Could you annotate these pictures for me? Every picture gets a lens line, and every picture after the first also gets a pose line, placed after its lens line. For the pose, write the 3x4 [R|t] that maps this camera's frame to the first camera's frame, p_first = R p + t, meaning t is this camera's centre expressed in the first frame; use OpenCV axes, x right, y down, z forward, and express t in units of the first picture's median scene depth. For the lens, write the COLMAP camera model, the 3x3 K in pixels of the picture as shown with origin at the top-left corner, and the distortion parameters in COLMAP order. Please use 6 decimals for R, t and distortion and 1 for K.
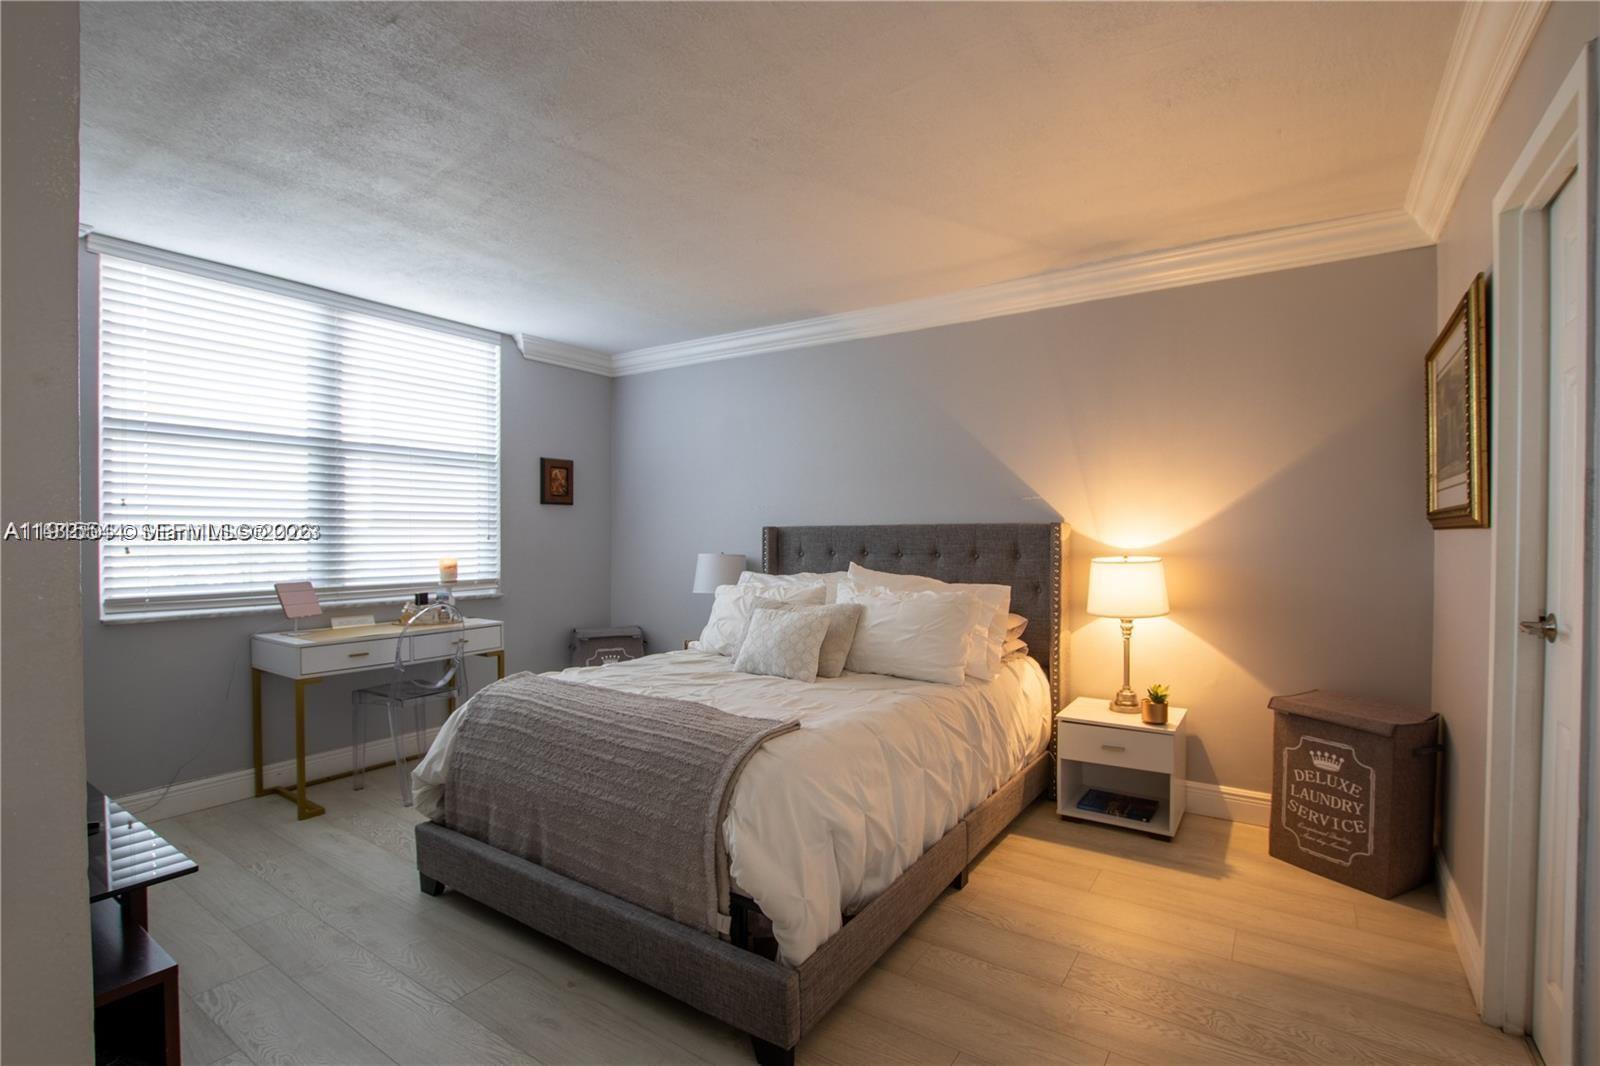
lens RADIAL K [[734.3, 0, 767.2], [0, 734.3, 546.1], [0, 0, 1]] dist [0.001141, 0.000720]
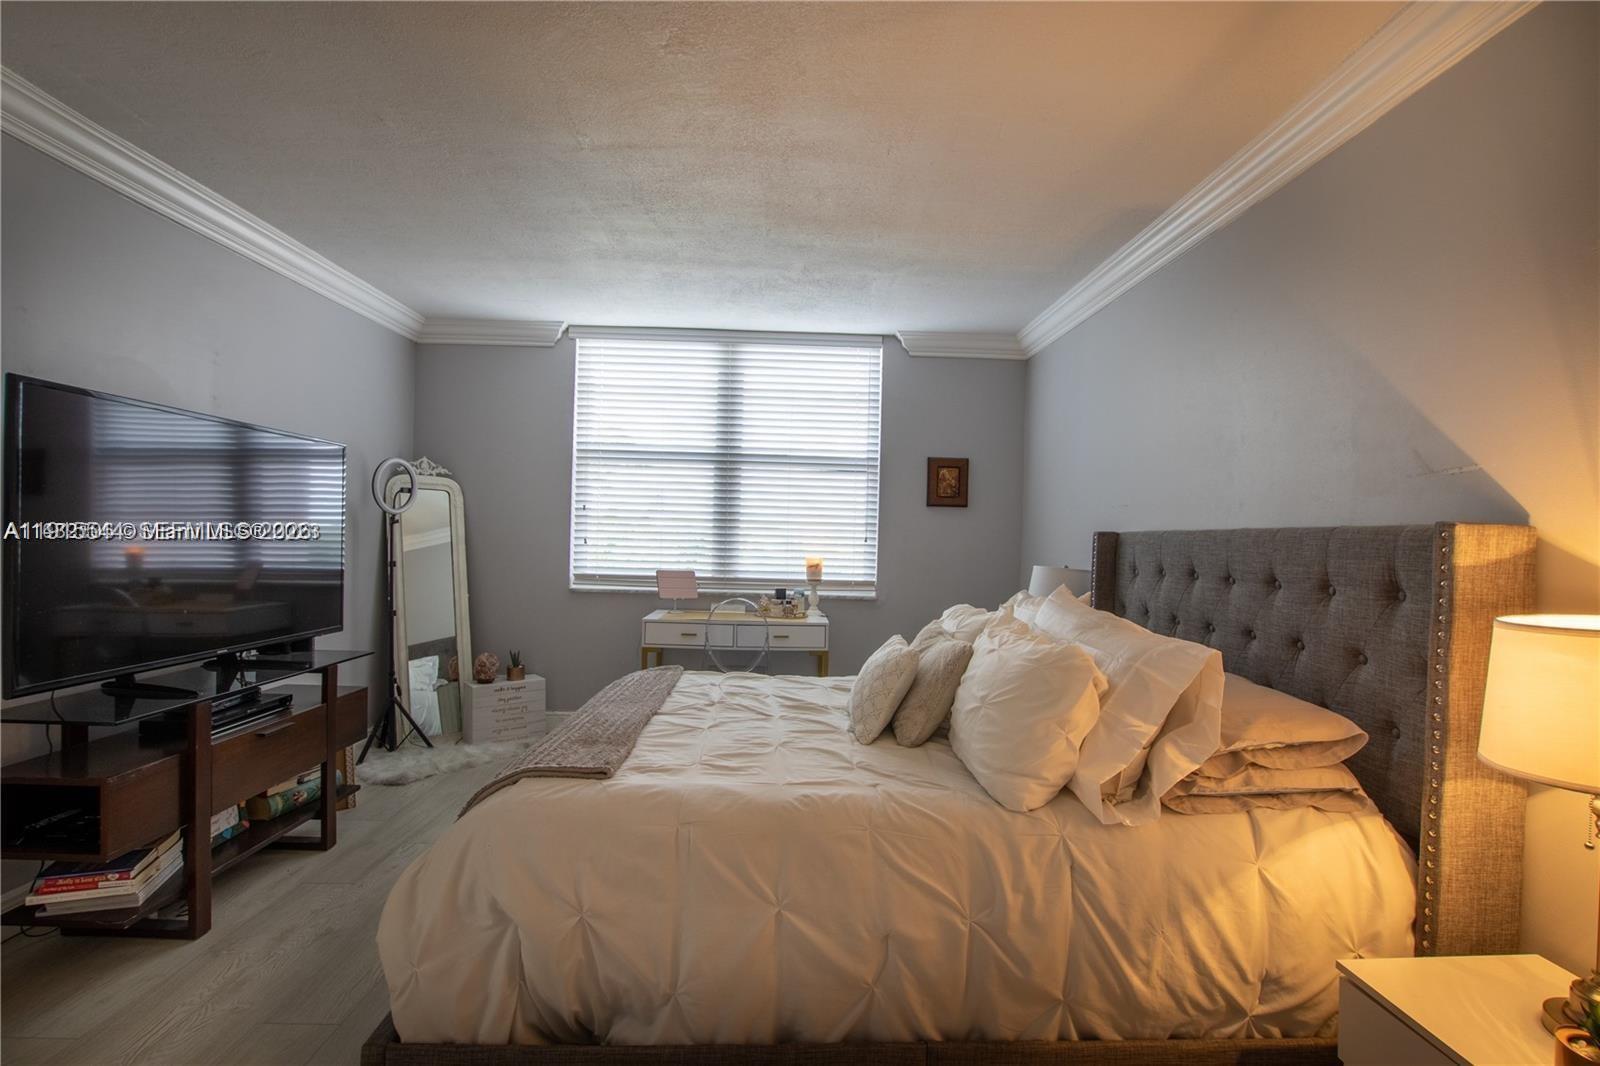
lens RADIAL K [[734.3, 0, 802.1], [0, 734.3, 534.4], [0, 0, 1]] dist [0.001141, 0.000720]
pose [[0.614862, 0.014510, -0.788501, 0.410094], [-0.039024, 0.999166, -0.012044, -0.004367], [0.787668, 0.038176, 0.614916, 0.356284]]
